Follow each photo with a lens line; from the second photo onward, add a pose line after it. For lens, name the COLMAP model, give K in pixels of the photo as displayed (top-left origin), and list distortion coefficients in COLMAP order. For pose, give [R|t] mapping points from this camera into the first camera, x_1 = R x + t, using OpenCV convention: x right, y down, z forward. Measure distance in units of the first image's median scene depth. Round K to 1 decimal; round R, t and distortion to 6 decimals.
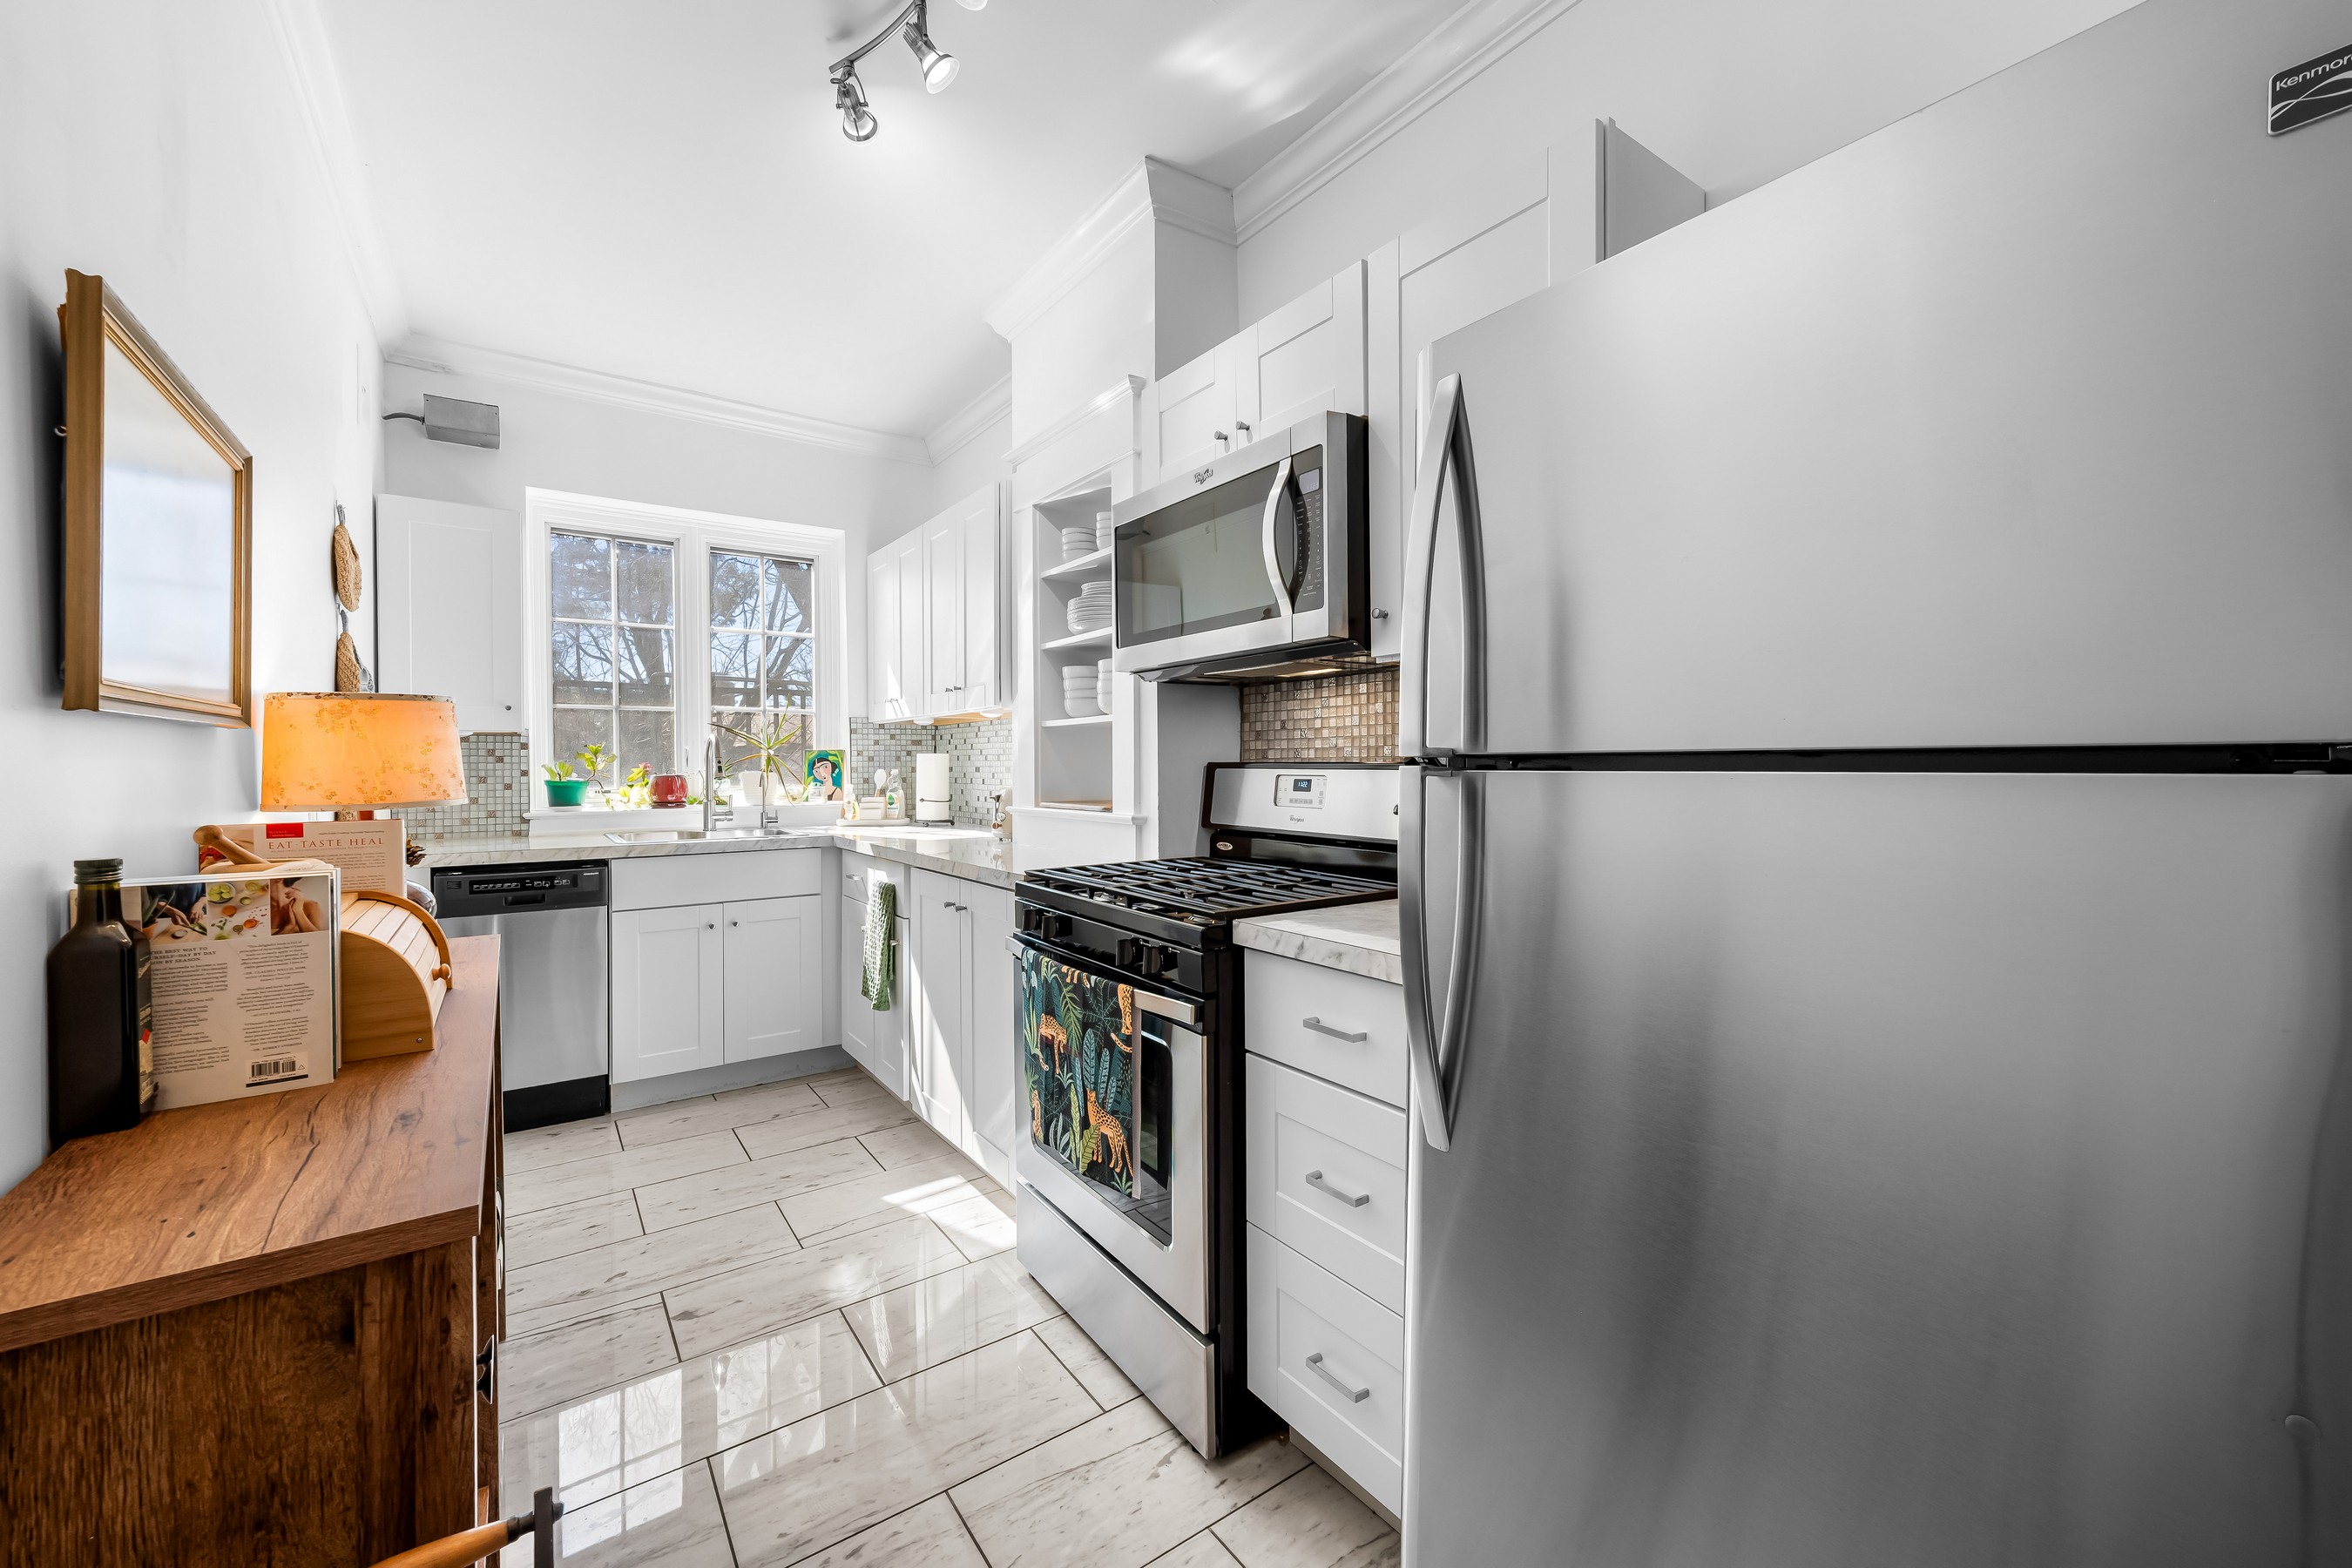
lens RADIAL K [[910.8, 0, 1163.9], [0, 910.8, 776.9], [0, 0, 1]] dist [0.005916, 0.000306]
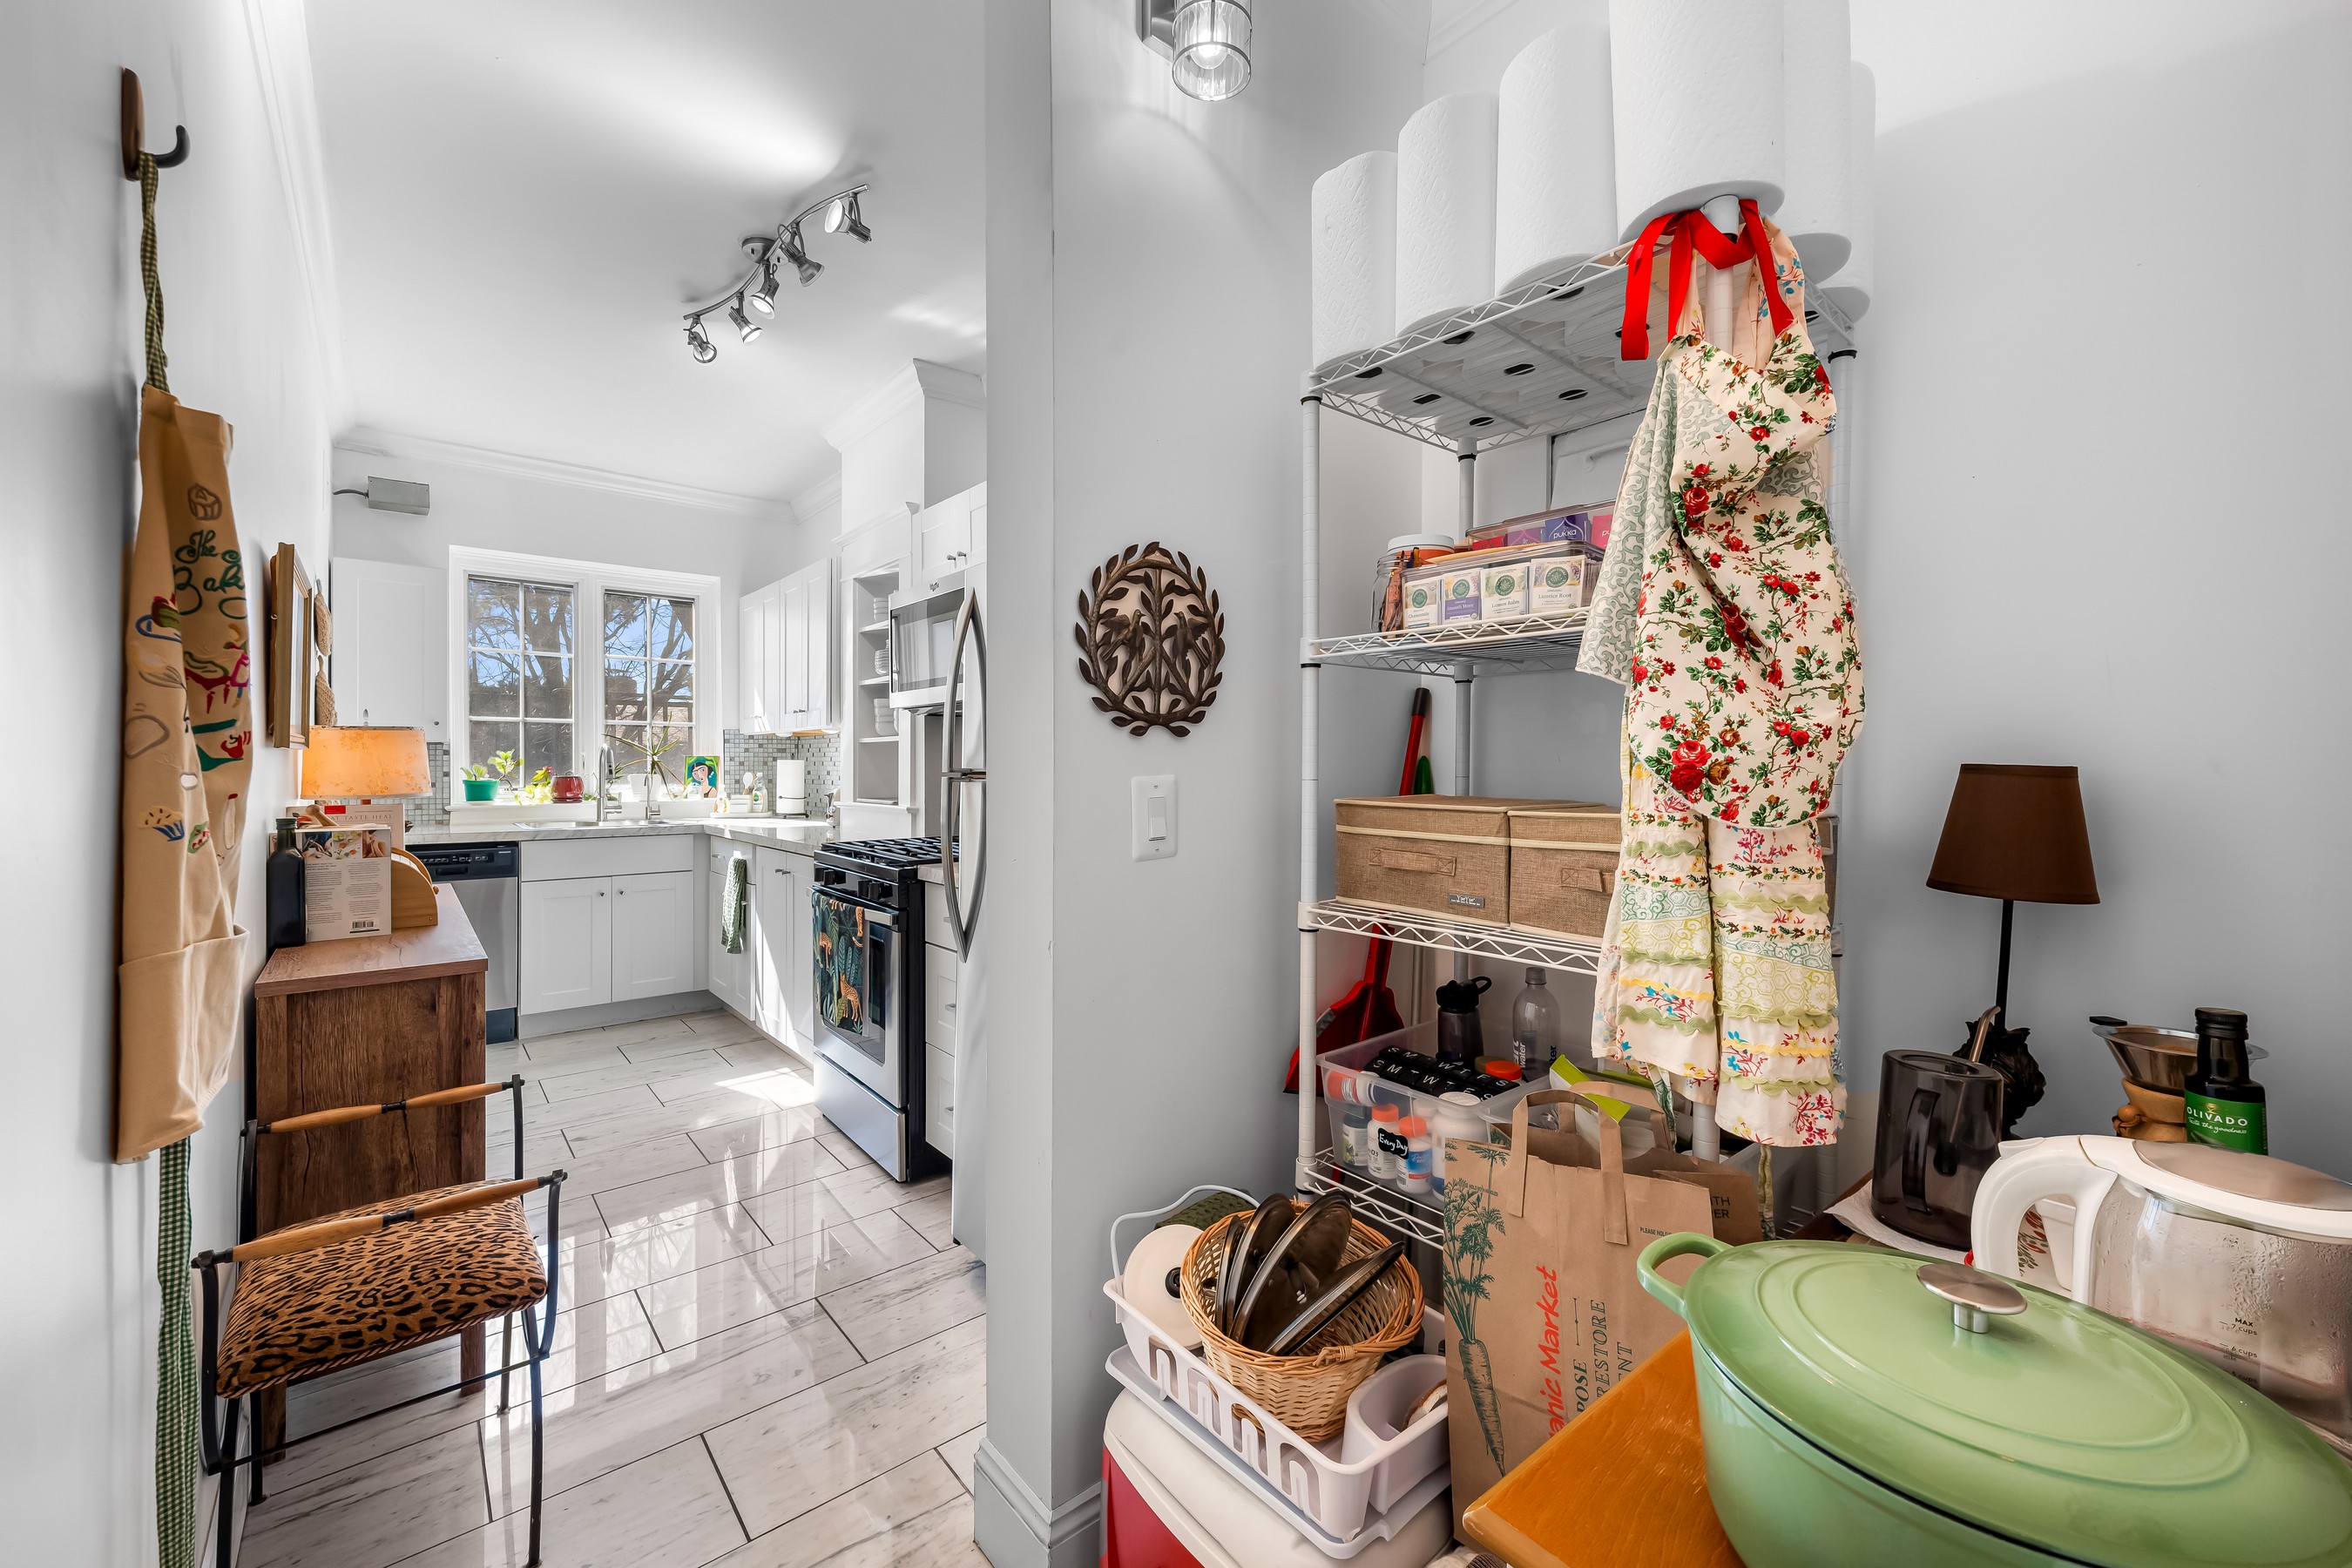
lens RADIAL K [[910.8, 0, 1163.9], [0, 910.8, 776.9], [0, 0, 1]] dist [0.005916, 0.000306]
pose [[0.996518, 0.006030, 0.083161, 0.249420], [-0.005853, 0.999980, -0.002374, -0.004413], [-0.083173, 0.001879, 0.996533, -0.469797]]
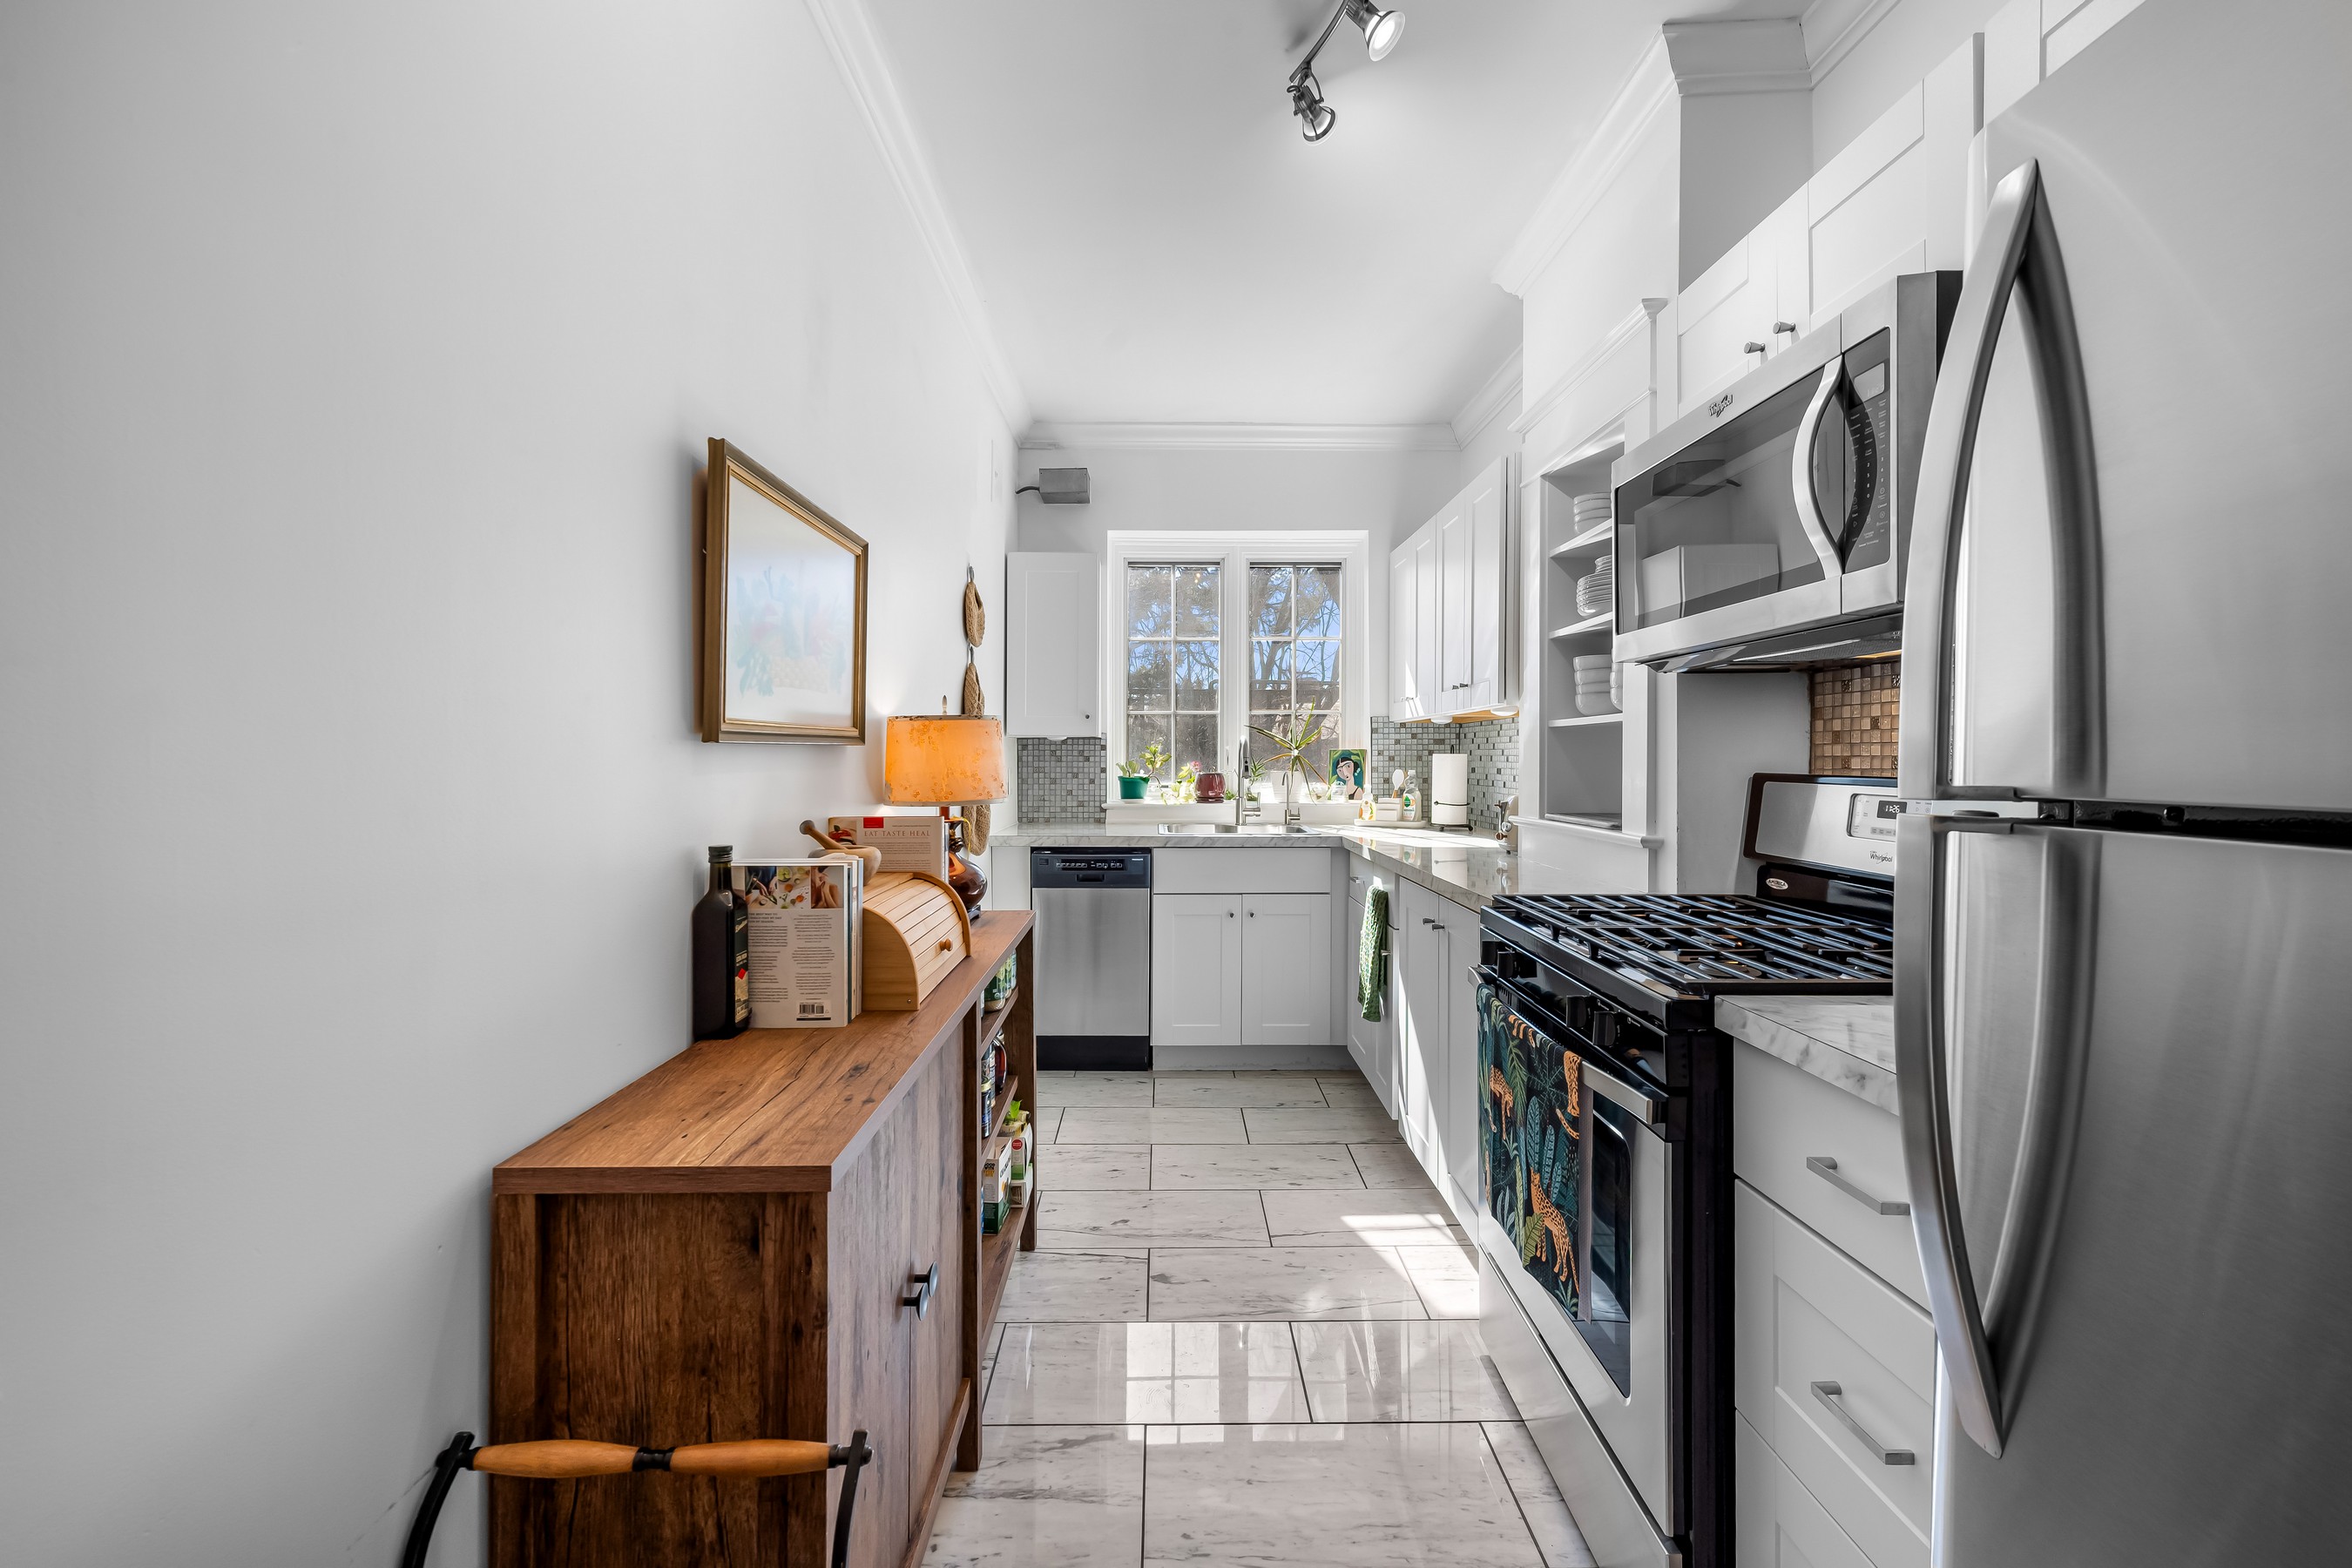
lens RADIAL K [[924.1, 0, 1176.9], [0, 924.1, 762.4], [0, 0, 1]] dist [0.005839, 0.000267]
pose [[0.826025, 0.008314, -0.563572, 0.087637], [-0.012404, 0.999917, -0.003430, -0.016412], [0.563497, 0.009824, 0.826060, 0.078907]]
